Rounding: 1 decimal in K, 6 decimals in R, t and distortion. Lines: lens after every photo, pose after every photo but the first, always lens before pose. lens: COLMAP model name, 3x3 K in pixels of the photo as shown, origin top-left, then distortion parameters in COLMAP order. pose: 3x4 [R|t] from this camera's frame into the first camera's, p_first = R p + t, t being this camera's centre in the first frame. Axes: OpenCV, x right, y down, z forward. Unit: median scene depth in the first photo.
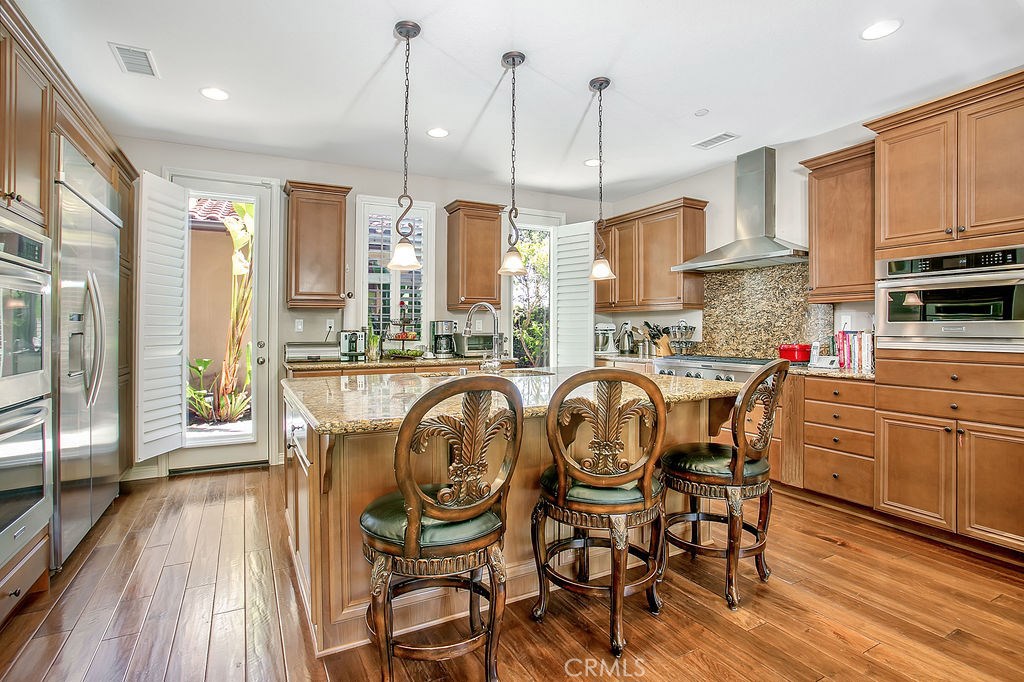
lens RADIAL K [[508.6, 0, 503.5], [0, 508.6, 333.1], [0, 0, 1]] dist [-0.091479, 0.045633]
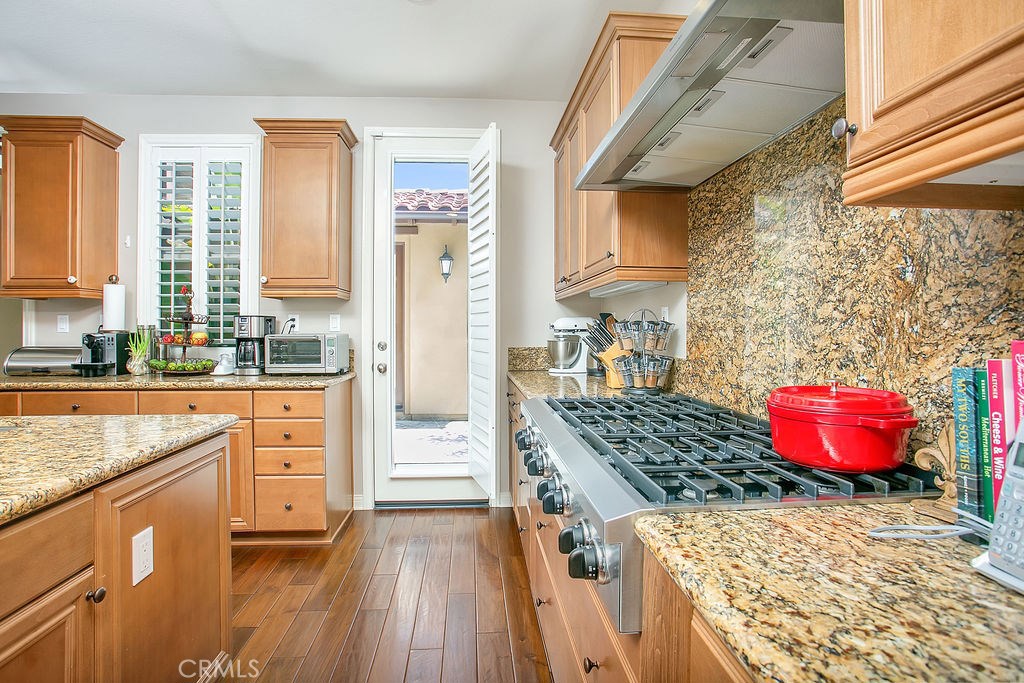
lens RADIAL K [[508.6, 0, 503.5], [0, 508.6, 333.6], [0, 0, 1]] dist [-0.091479, 0.045633]
pose [[0.922026, 0.003912, -0.387107, 0.420828], [-0.002563, 0.999989, 0.004001, -0.005132], [0.387118, -0.002697, 0.922026, 0.565215]]
